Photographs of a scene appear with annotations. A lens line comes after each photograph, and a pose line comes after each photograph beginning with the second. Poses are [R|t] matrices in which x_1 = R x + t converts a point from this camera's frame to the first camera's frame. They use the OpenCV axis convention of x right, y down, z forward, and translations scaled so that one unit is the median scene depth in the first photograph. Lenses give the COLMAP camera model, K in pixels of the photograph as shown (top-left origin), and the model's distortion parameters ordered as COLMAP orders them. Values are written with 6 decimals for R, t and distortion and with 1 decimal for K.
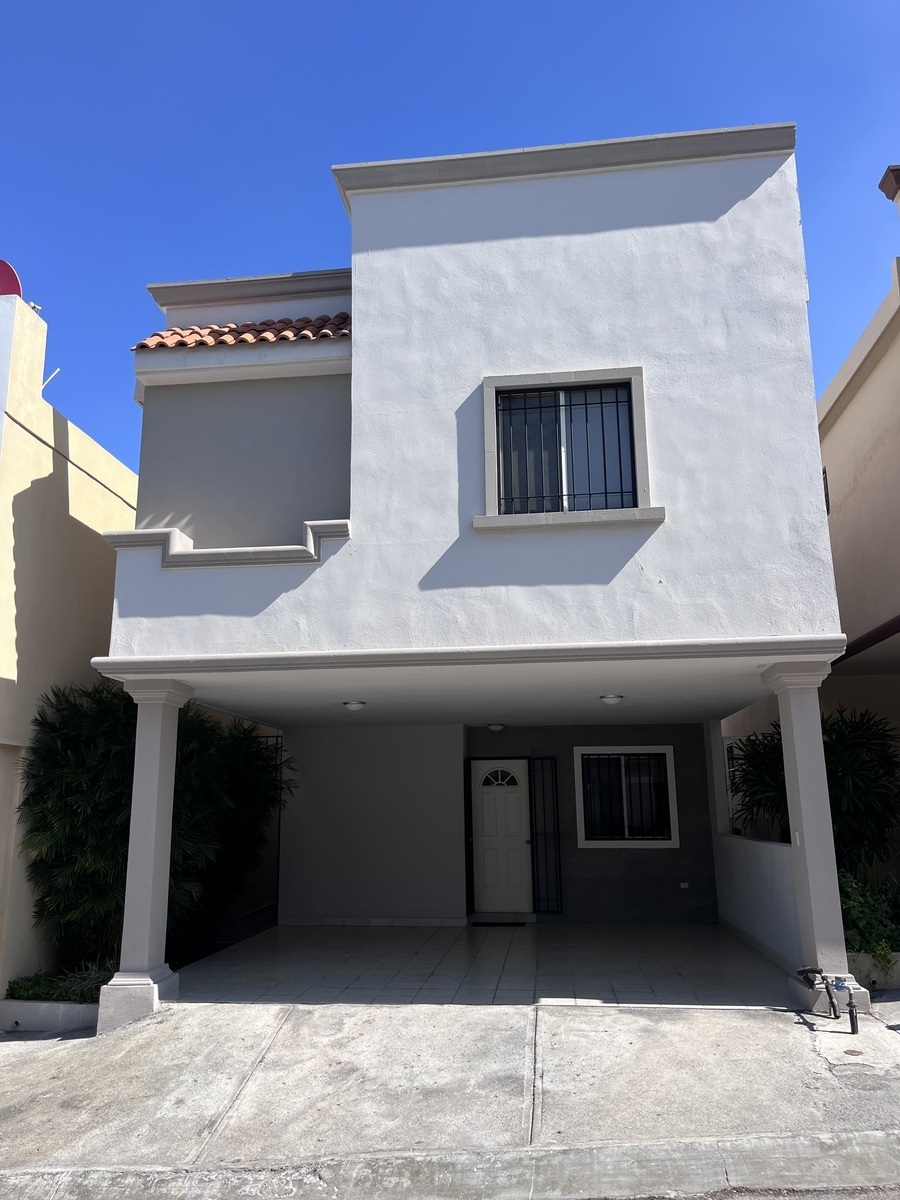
lens RADIAL K [[910.8, 0, 447.7], [0, 910.8, 597.9], [0, 0, 1]] dist [0.033821, -0.024823]
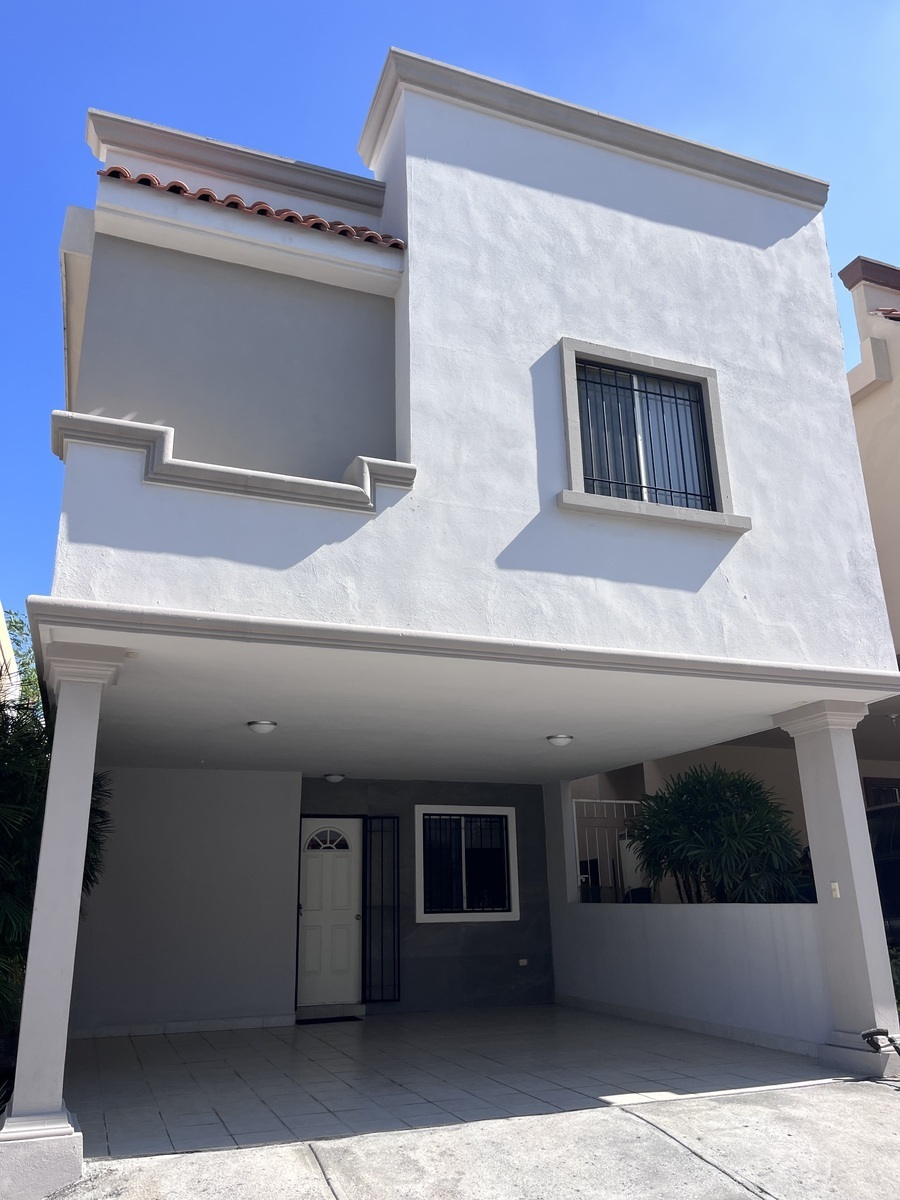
lens RADIAL K [[910.8, 0, 449.2], [0, 910.8, 603.5], [0, 0, 1]] dist [0.033821, -0.024823]
pose [[0.888654, 0.137386, 0.437514, -0.399362], [-0.095093, 0.988537, -0.117268, 0.115678], [-0.448609, 0.062606, 0.891532, 0.306498]]
